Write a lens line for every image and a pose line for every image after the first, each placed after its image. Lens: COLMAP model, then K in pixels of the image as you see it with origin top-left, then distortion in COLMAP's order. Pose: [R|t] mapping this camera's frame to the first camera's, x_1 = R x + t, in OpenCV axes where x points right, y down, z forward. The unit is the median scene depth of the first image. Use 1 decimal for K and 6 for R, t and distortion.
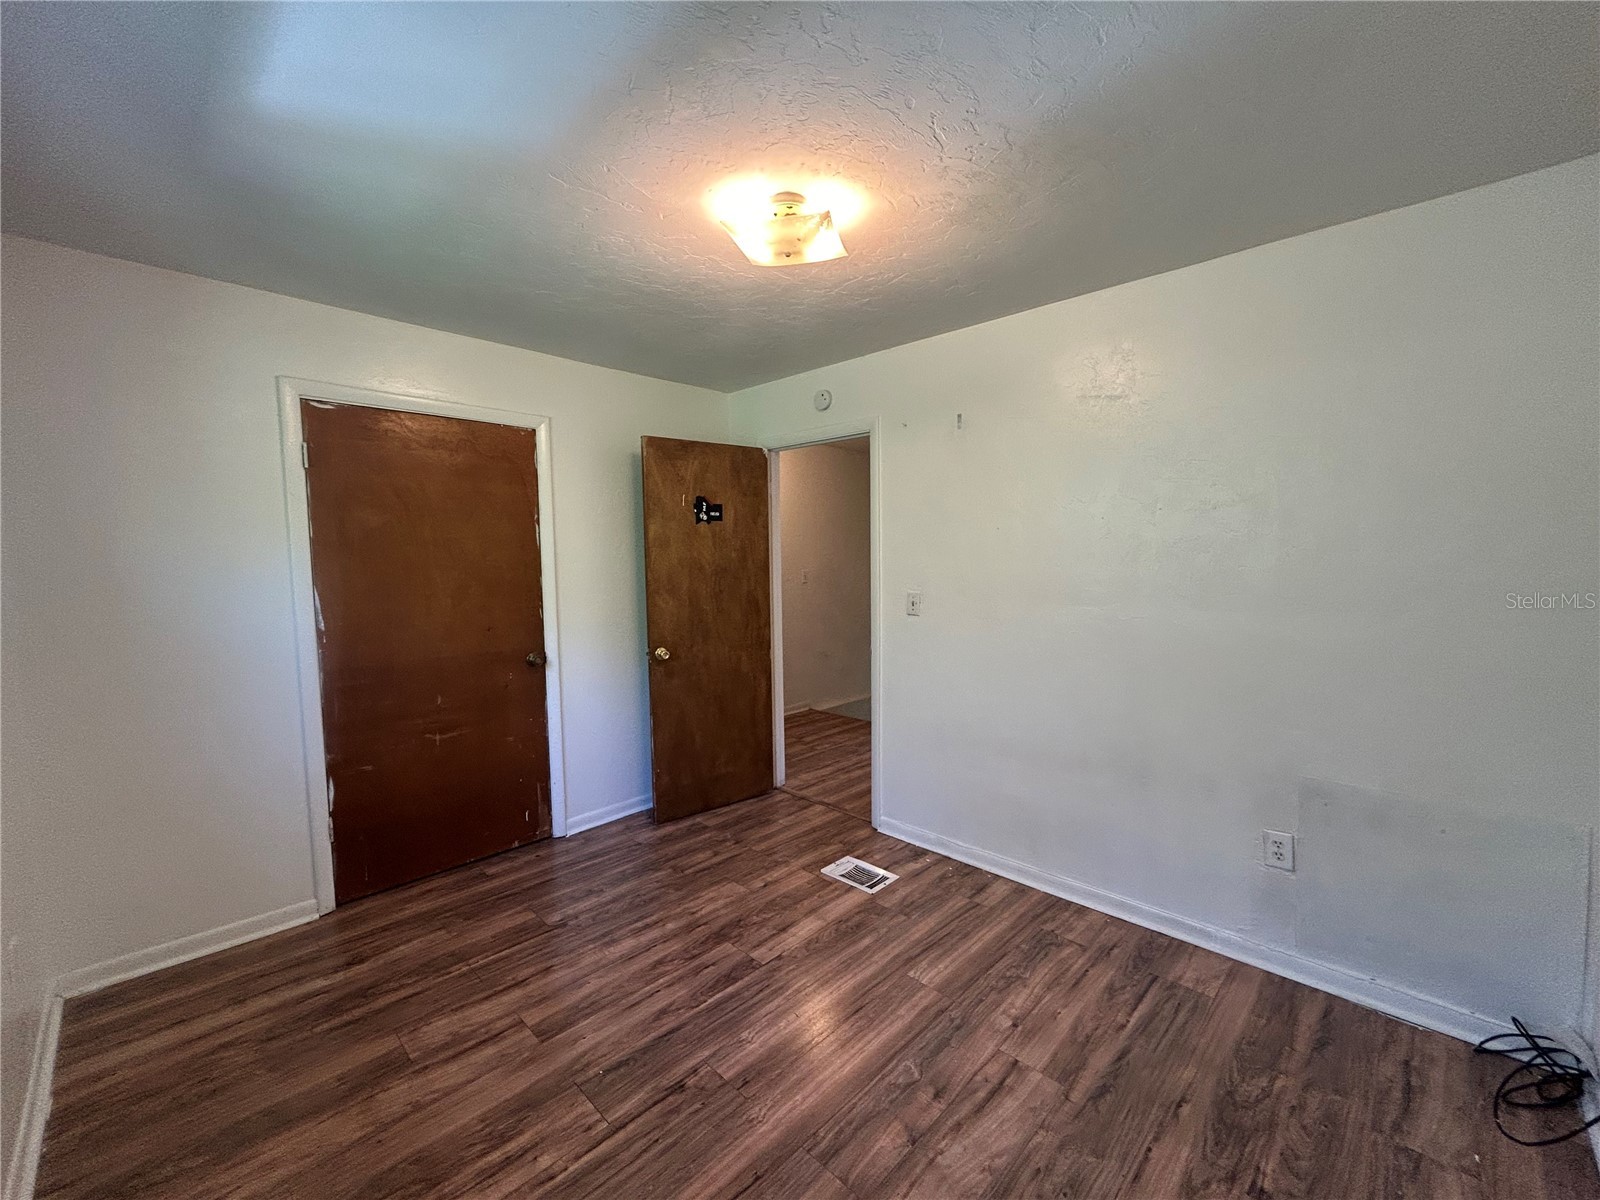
lens RADIAL K [[648.1, 0, 800.4], [0, 648.1, 603.2], [0, 0, 1]] dist [-0.001033, -0.000110]
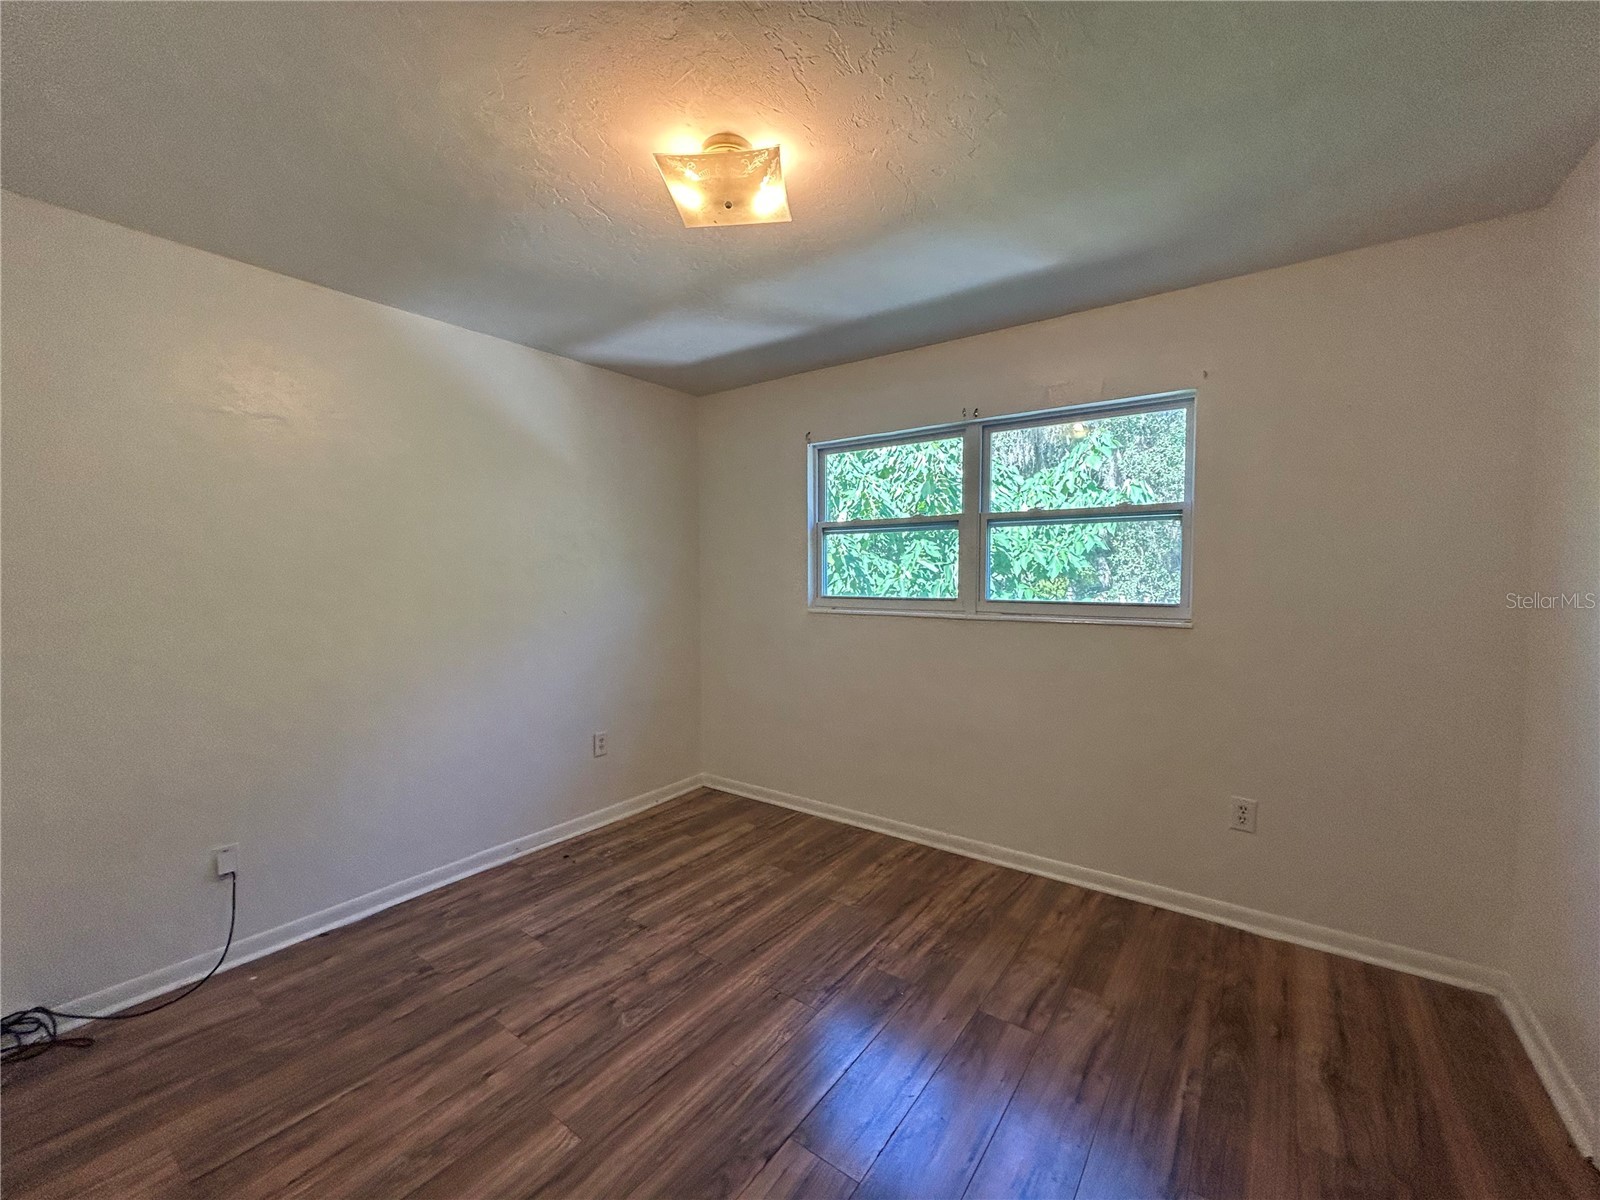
lens RADIAL K [[648.1, 0, 800.3], [0, 648.1, 601.9], [0, 0, 1]] dist [-0.001033, -0.000110]
pose [[-0.989719, 0.020692, -0.141521, 0.019688], [0.003872, 0.992993, 0.118113, -0.100646], [0.142973, 0.116350, -0.982864, 1.911467]]
